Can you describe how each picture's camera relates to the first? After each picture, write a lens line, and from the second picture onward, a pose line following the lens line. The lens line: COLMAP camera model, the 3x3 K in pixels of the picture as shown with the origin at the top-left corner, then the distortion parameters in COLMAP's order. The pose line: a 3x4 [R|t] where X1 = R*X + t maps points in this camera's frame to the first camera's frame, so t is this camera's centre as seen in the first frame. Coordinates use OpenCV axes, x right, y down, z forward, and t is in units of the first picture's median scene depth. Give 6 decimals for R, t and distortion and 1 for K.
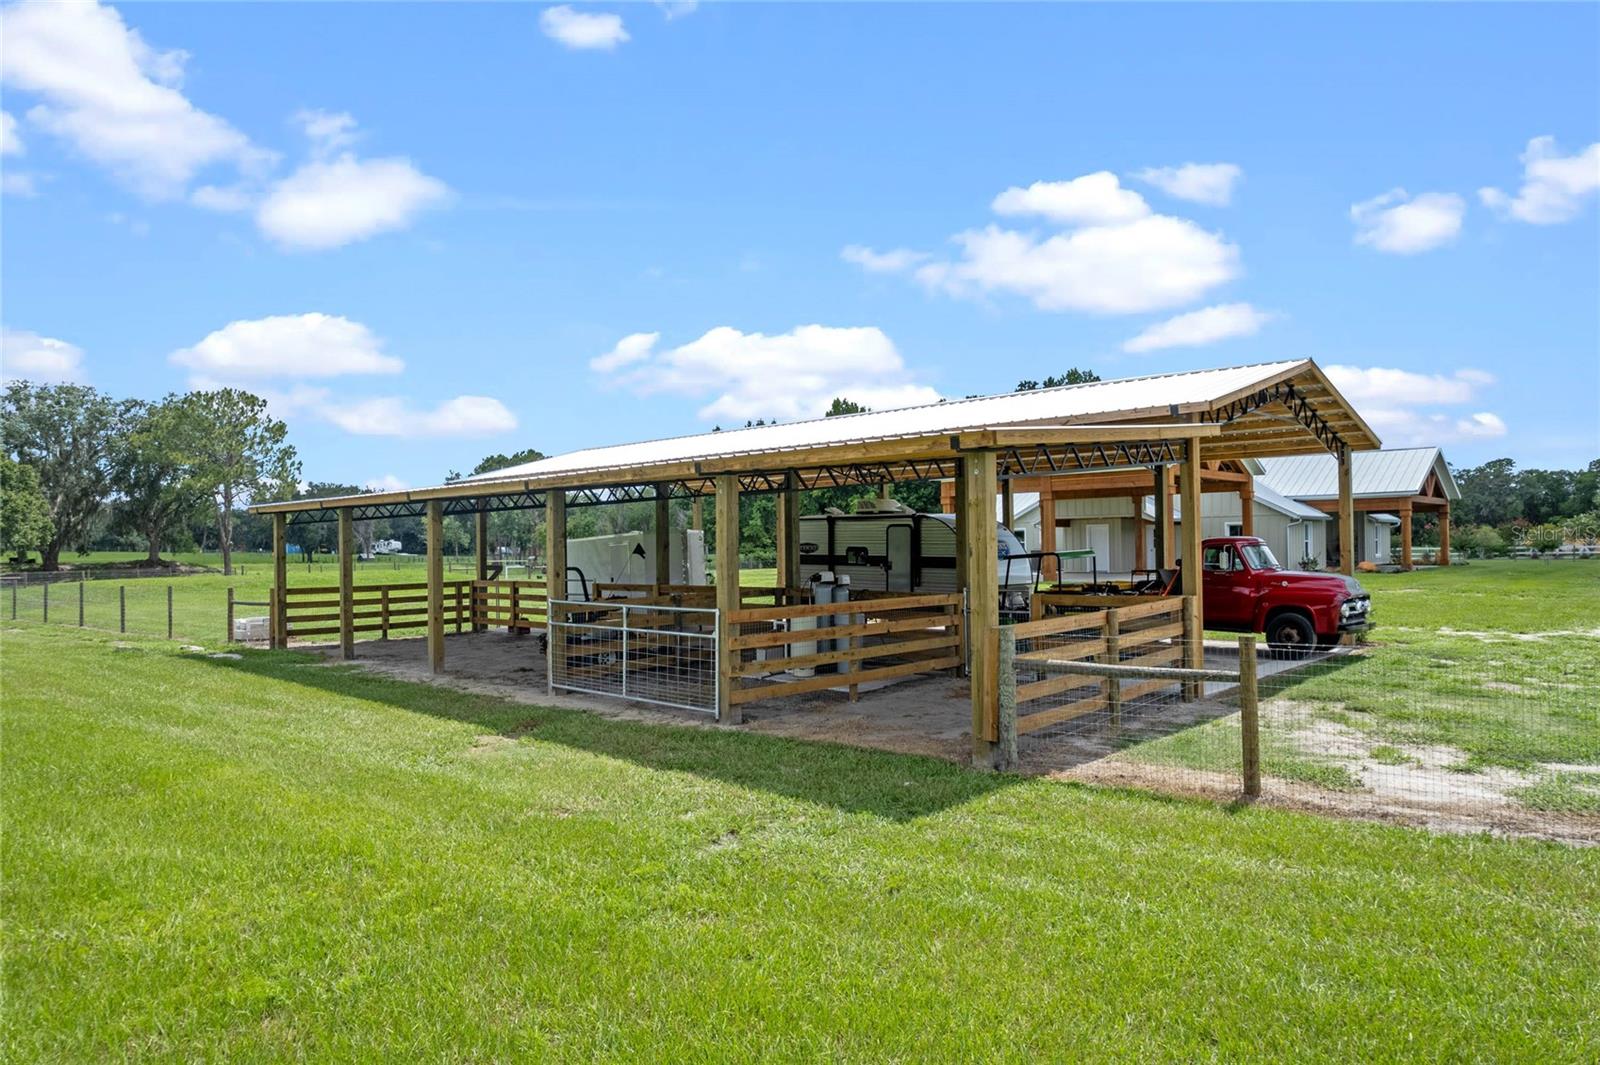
lens RADIAL K [[1022.6, 0, 800.0], [0, 1022.6, 532.5], [0, 0, 1]] dist [-0.083140, 0.071228]
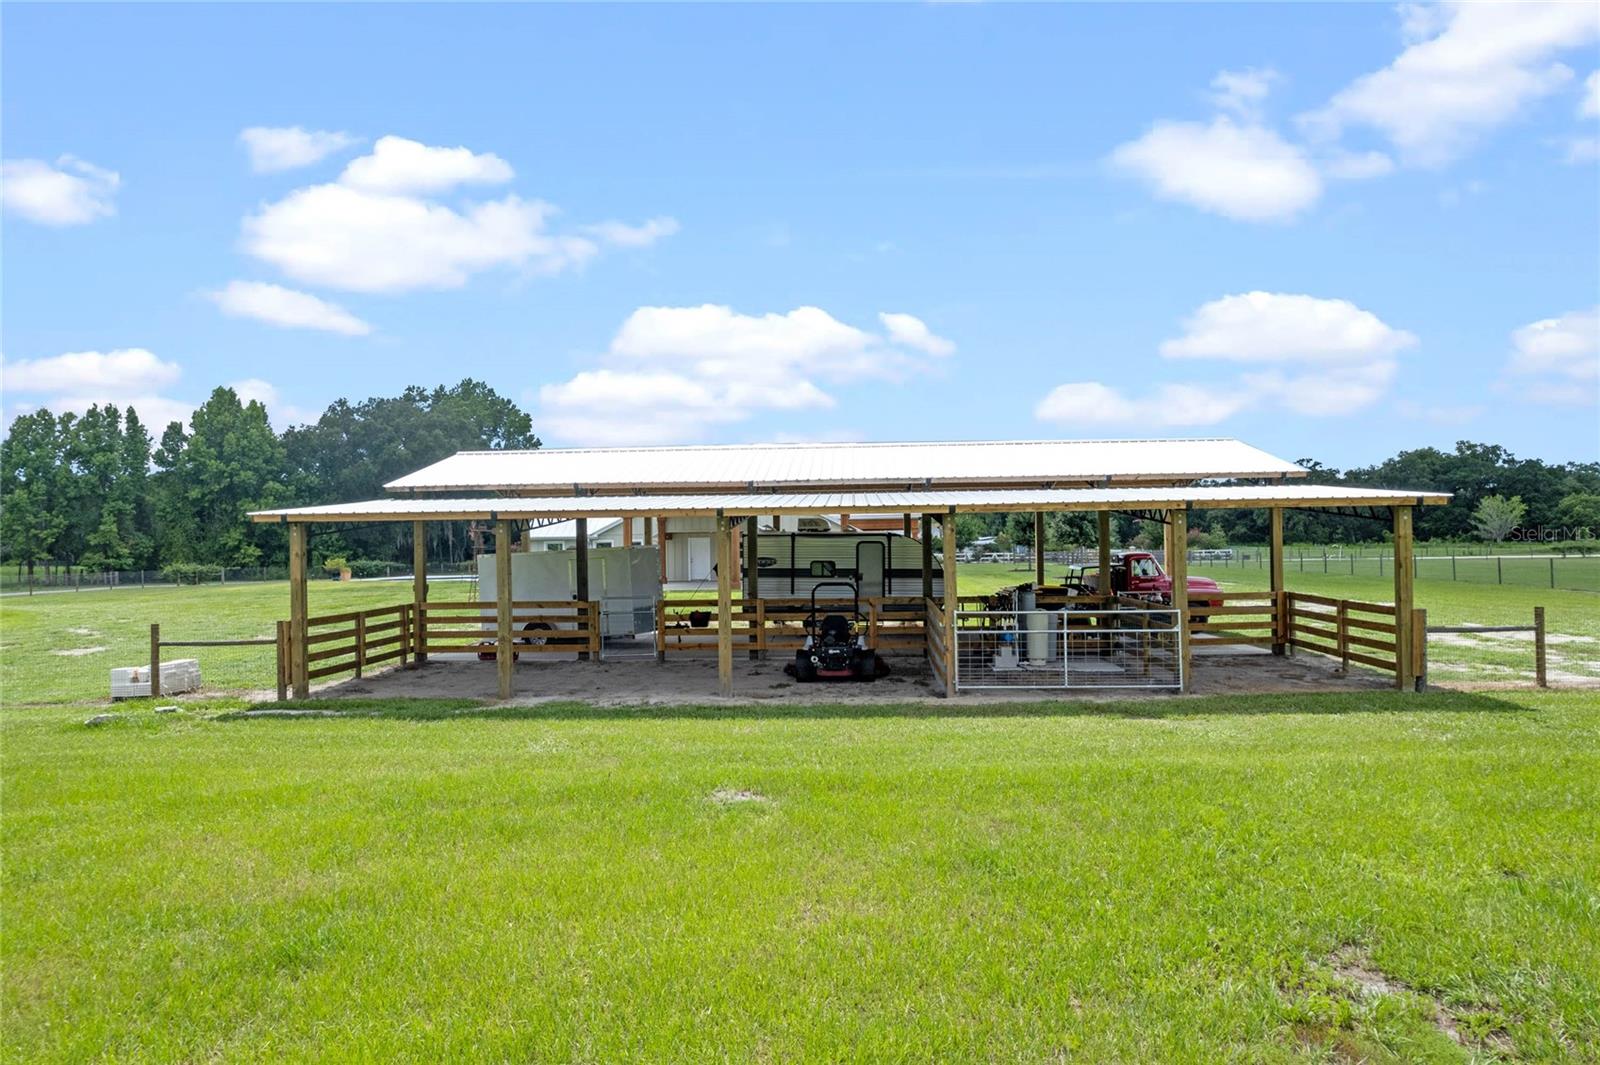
lens RADIAL K [[1022.6, 0, 800.0], [0, 1022.6, 532.5], [0, 0, 1]] dist [-0.083140, 0.071228]
pose [[0.767402, 0.010775, 0.641076, -0.672802], [-0.005010, 0.999929, -0.010809, -0.004314], [-0.641147, 0.005083, 0.767401, 0.157116]]
